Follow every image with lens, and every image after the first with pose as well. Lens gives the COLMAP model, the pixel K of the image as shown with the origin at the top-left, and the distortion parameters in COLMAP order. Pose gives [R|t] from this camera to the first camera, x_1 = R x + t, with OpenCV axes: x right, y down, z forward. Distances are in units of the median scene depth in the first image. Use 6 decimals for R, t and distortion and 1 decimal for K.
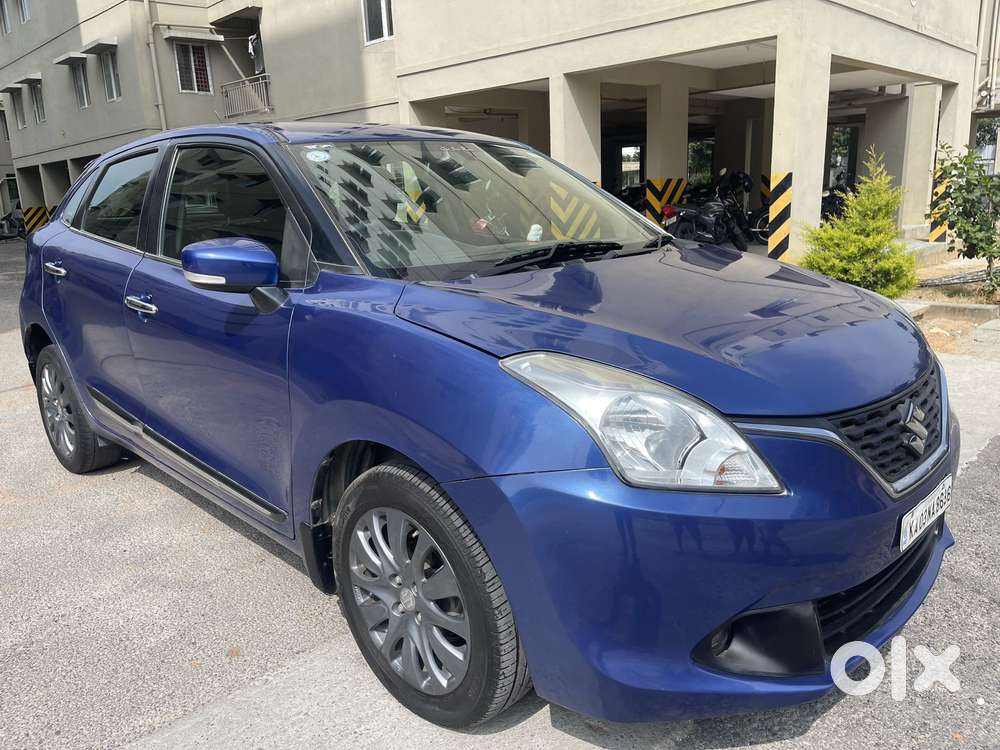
lens RADIAL K [[757.1, 0, 510.6], [0, 757.1, 378.2], [0, 0, 1]] dist [0.073065, -0.094301]
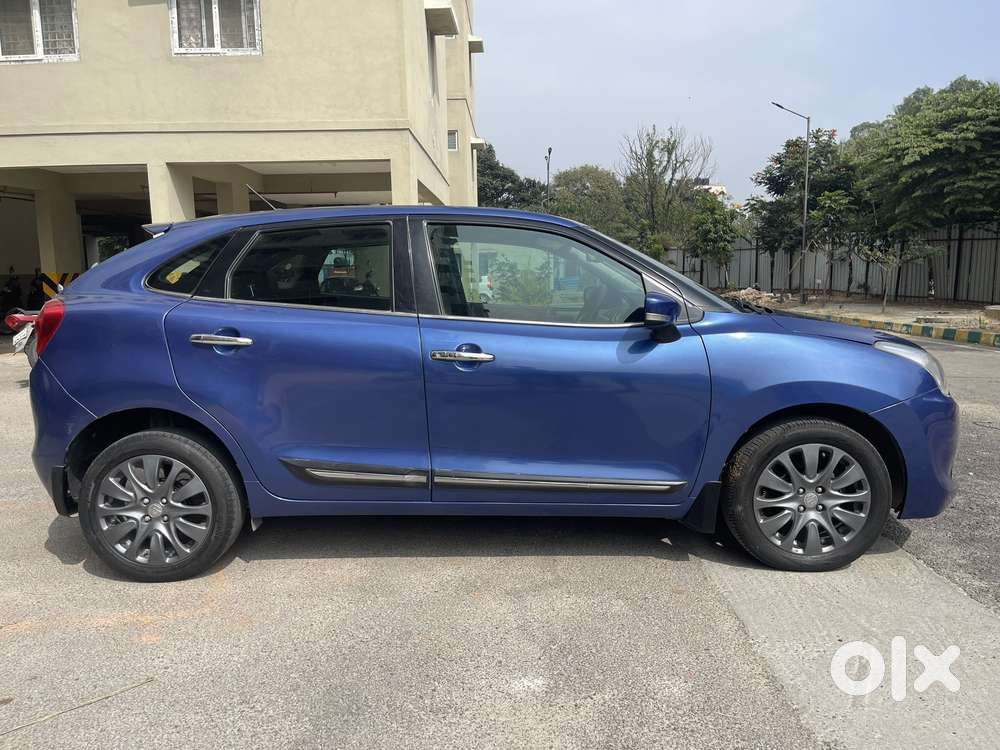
lens RADIAL K [[757.1, 0, 510.6], [0, 757.1, 378.2], [0, 0, 1]] dist [0.073065, -0.094301]
pose [[0.715123, -0.071930, 0.695288, -1.633755], [0.157847, 0.985616, -0.060384, 0.018552], [-0.680943, 0.152931, 0.716191, 0.181532]]
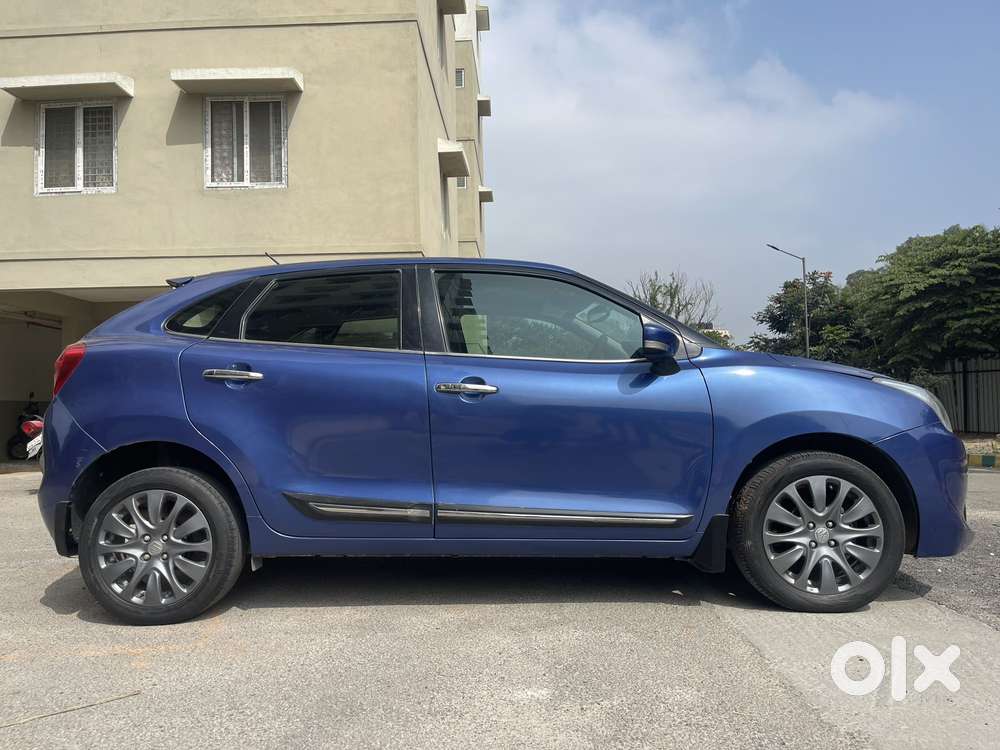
lens RADIAL K [[757.1, 0, 510.6], [0, 757.1, 378.2], [0, 0, 1]] dist [0.073065, -0.094301]
pose [[0.724609, 0.055370, 0.686933, -1.646047], [0.161223, 0.955488, -0.247082, 0.247351], [-0.670037, 0.289787, 0.683428, 0.201554]]
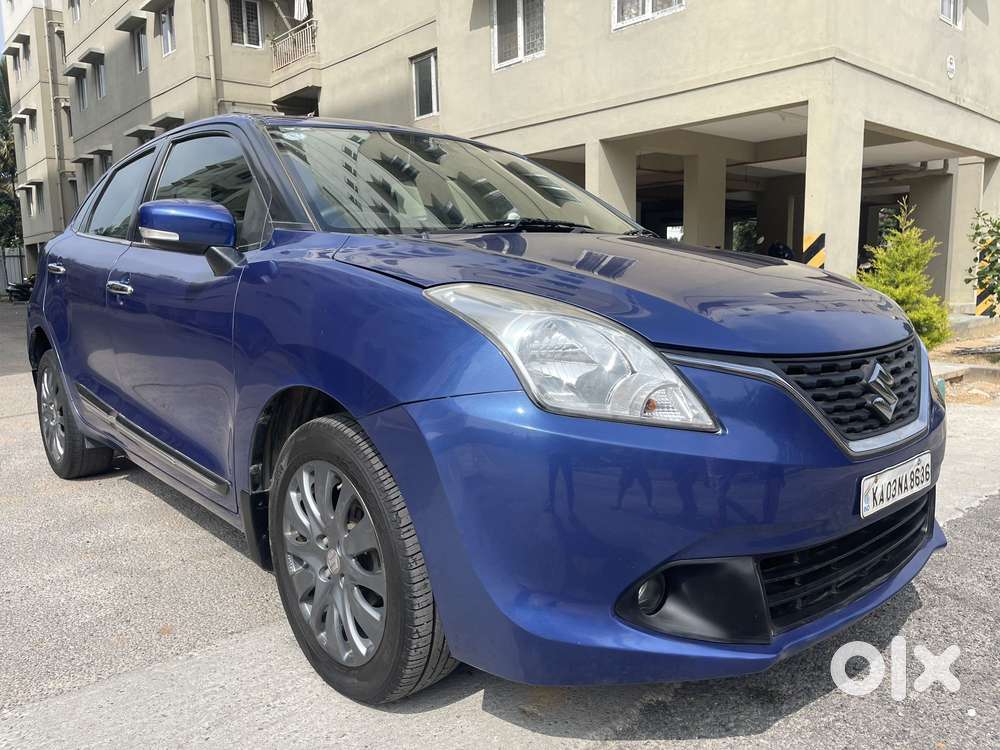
lens RADIAL K [[759.0, 0, 519.0], [0, 759.0, 382.5], [0, 0, 1]] dist [0.068037, -0.086392]
pose [[0.998252, 0.027762, -0.052176, 0.125580], [-0.032774, 0.994666, -0.097803, 0.144531], [0.049183, 0.099342, 0.993837, 0.052750]]
